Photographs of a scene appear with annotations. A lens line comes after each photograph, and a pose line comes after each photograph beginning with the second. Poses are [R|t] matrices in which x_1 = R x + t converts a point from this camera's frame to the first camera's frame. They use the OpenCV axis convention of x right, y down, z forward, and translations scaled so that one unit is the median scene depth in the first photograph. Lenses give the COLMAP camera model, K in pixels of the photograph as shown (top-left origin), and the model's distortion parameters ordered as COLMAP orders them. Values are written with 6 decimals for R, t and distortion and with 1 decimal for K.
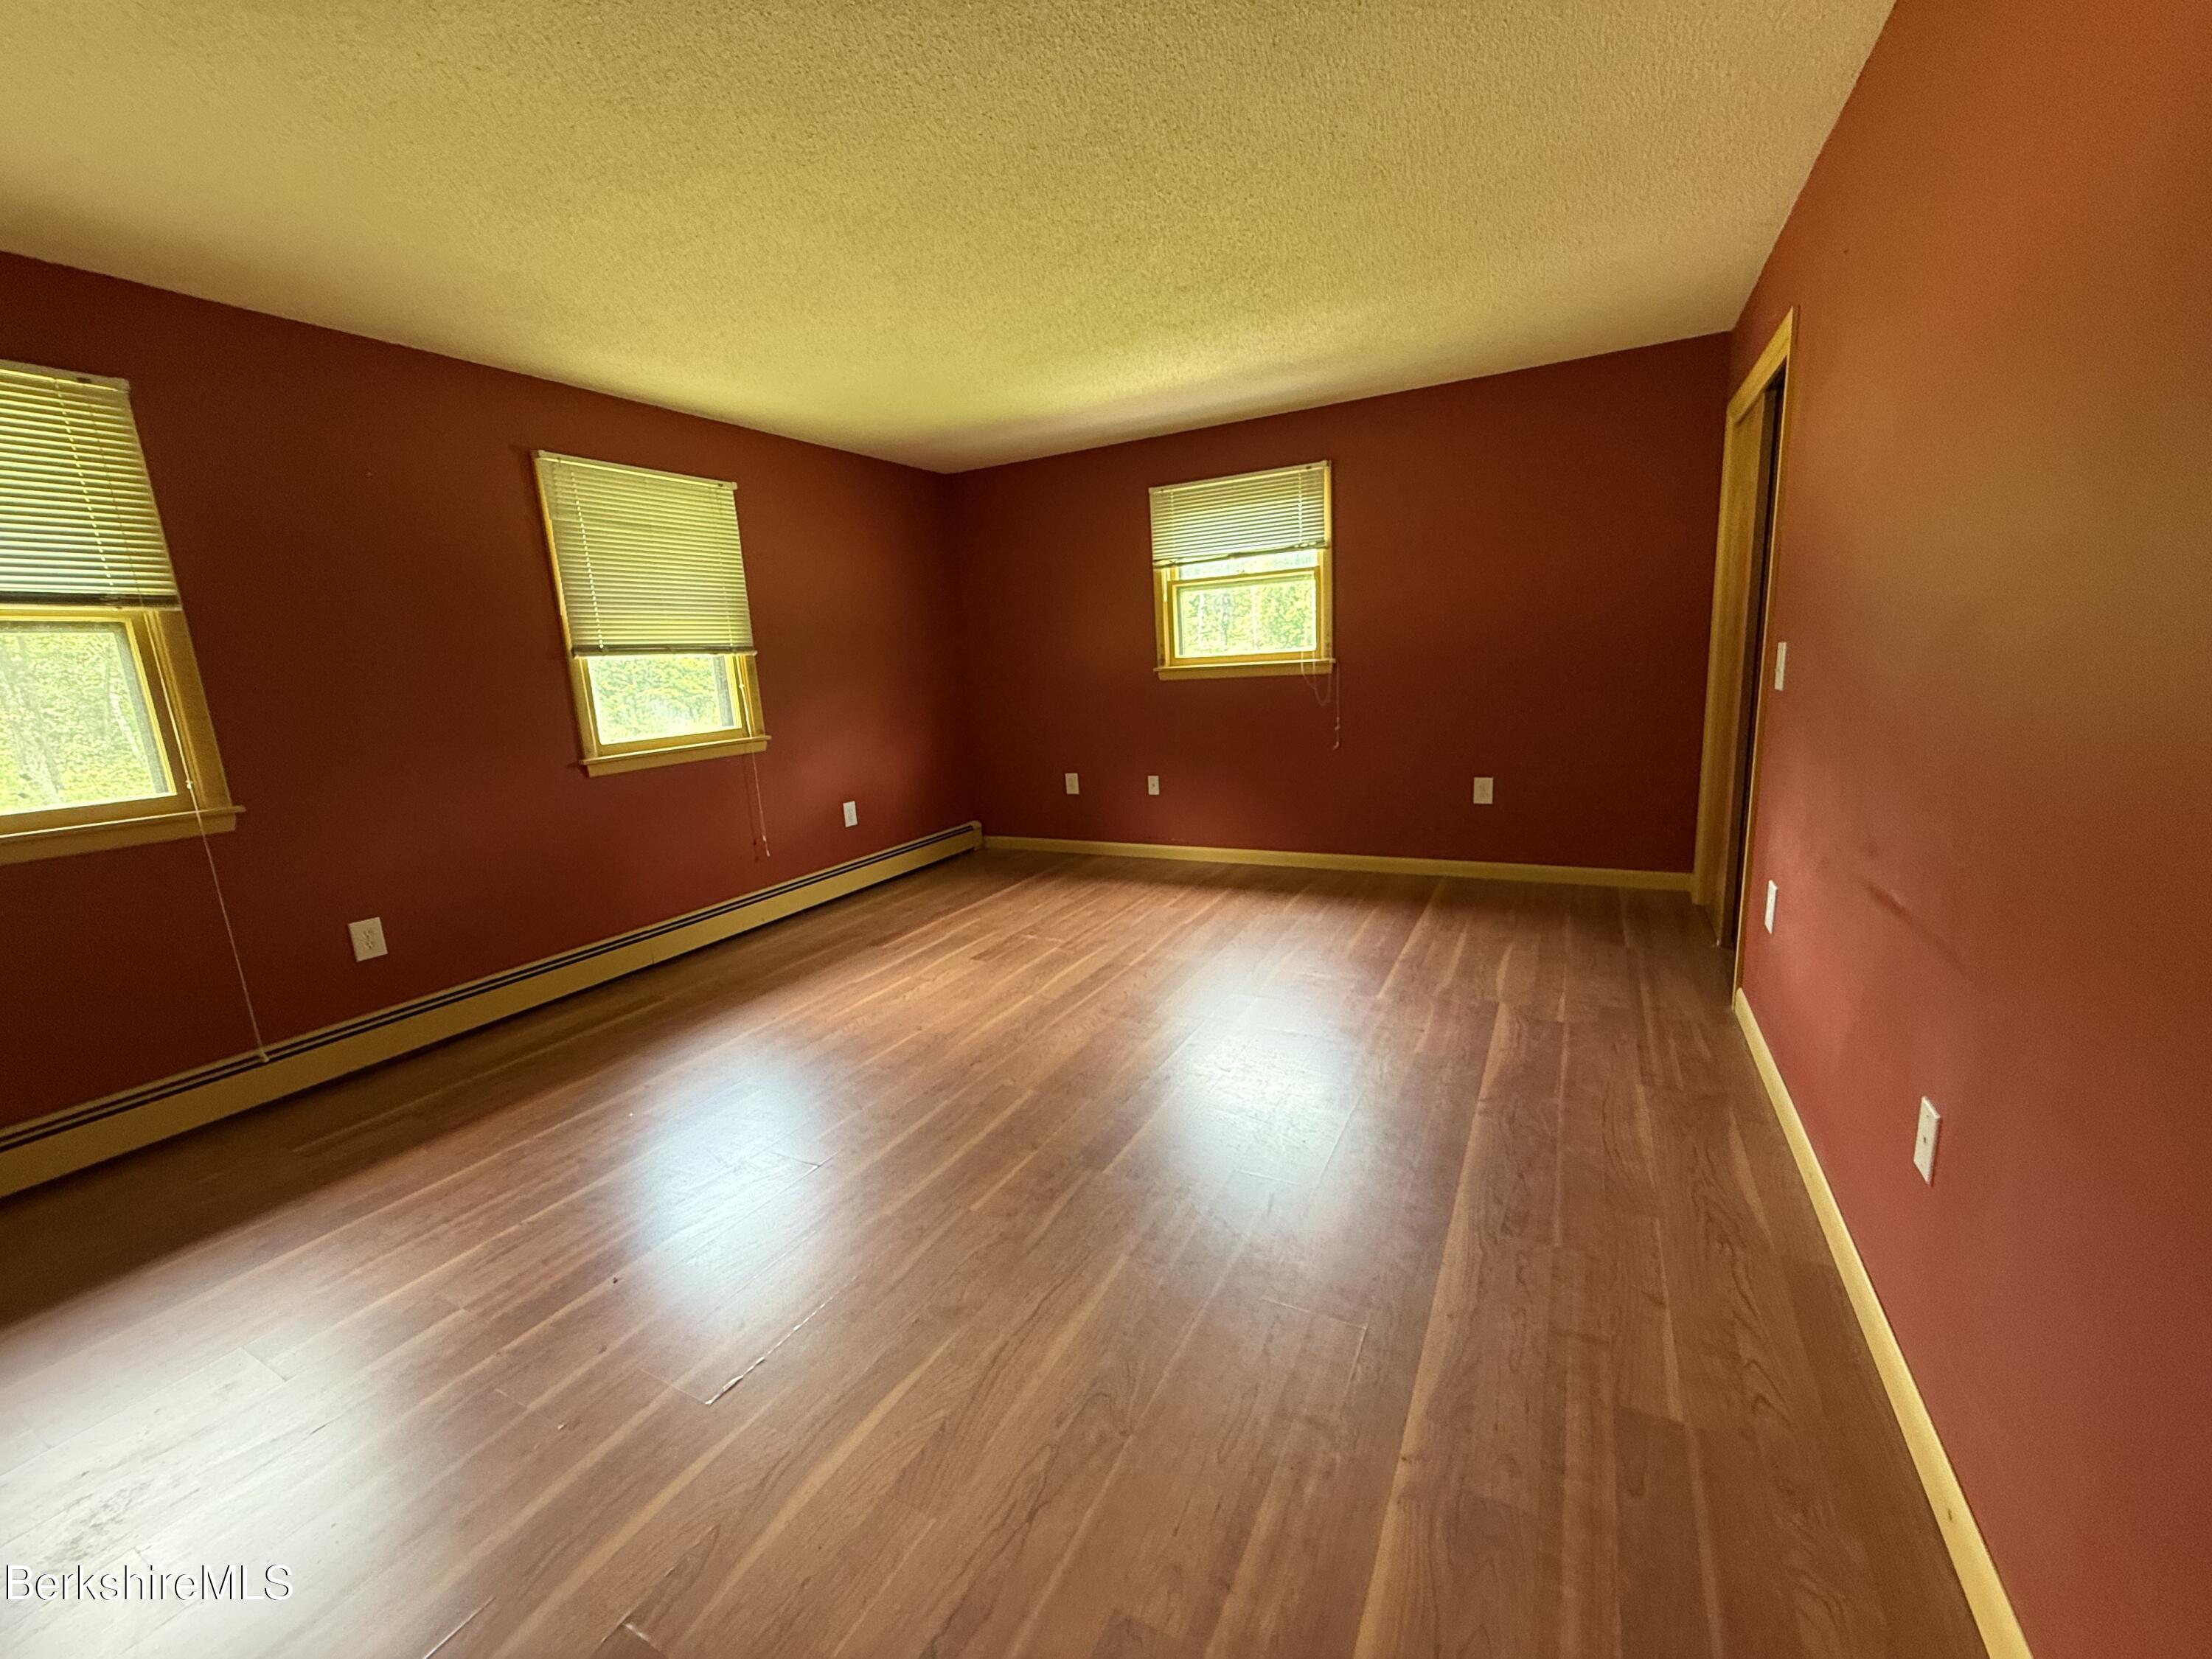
lens RADIAL K [[880.0, 0, 1107.2], [0, 880.0, 828.0], [0, 0, 1]] dist [-0.000505, -0.000415]
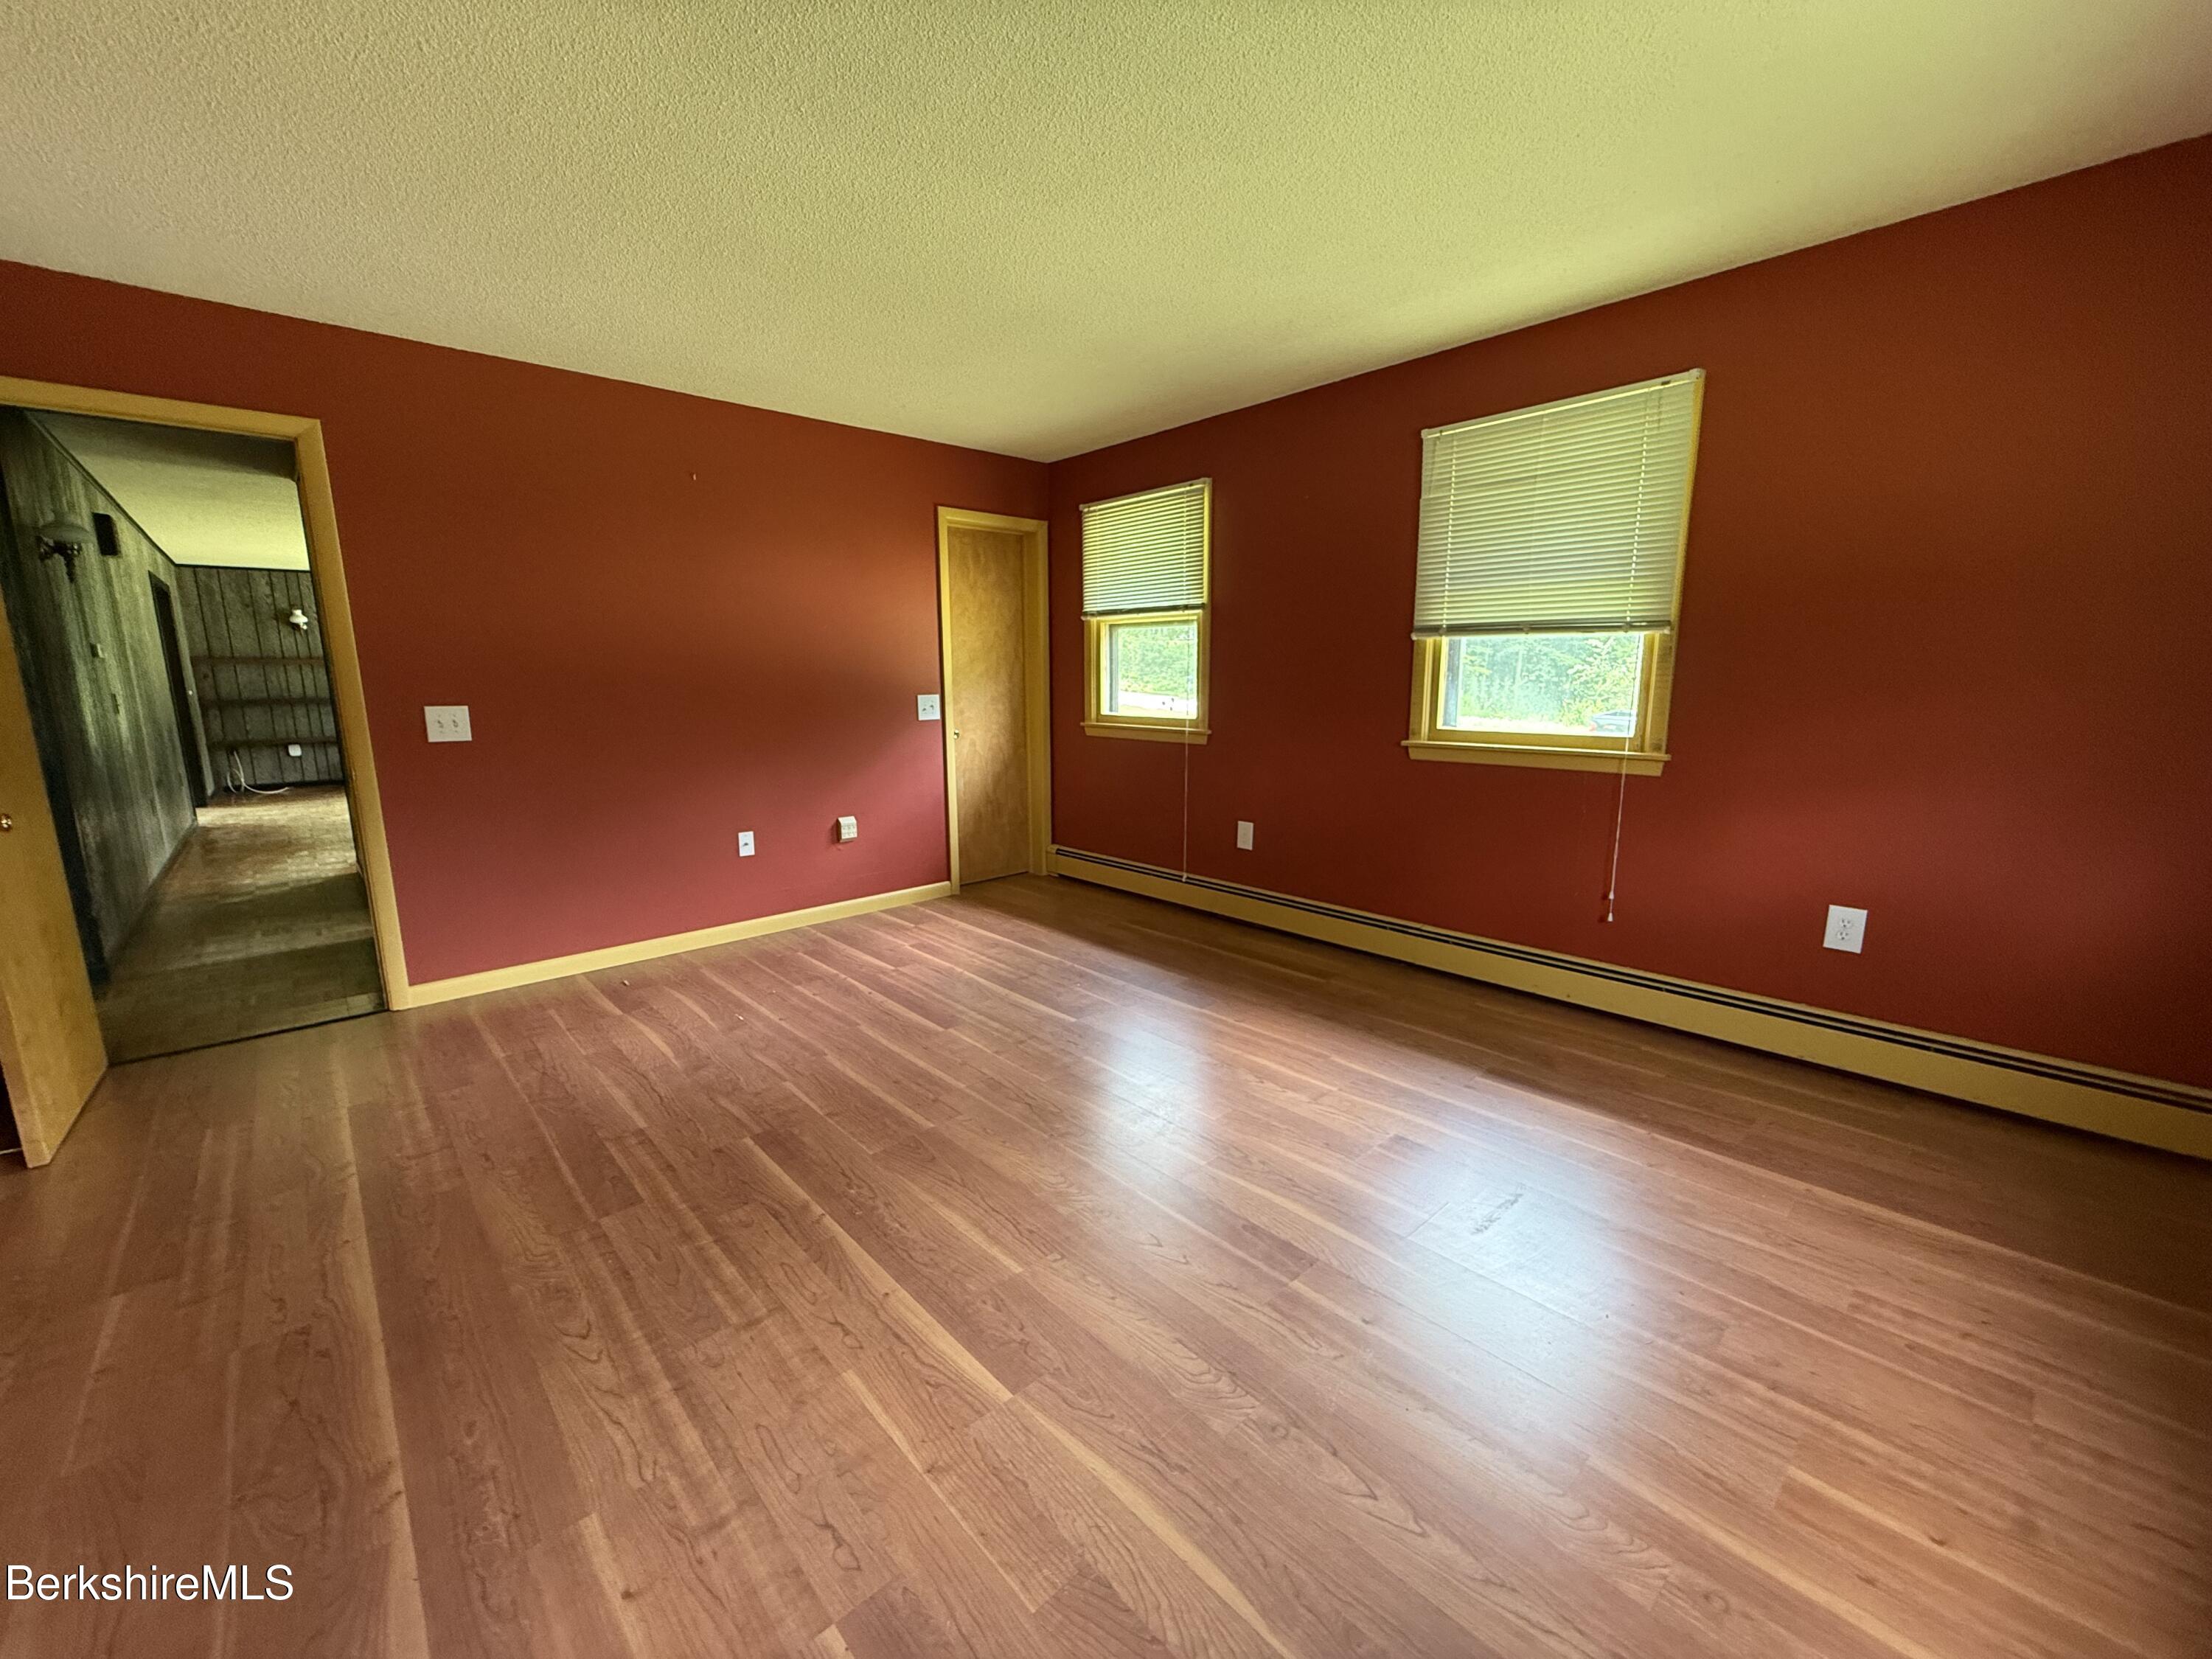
lens RADIAL K [[880.0, 0, 1102.1], [0, 880.0, 832.4], [0, 0, 1]] dist [-0.000505, -0.000415]
pose [[-0.334436, 0.223276, -0.915587, 0.455273], [-0.156453, 0.944894, 0.287571, -0.208990], [0.929341, 0.239421, -0.281075, 0.966483]]
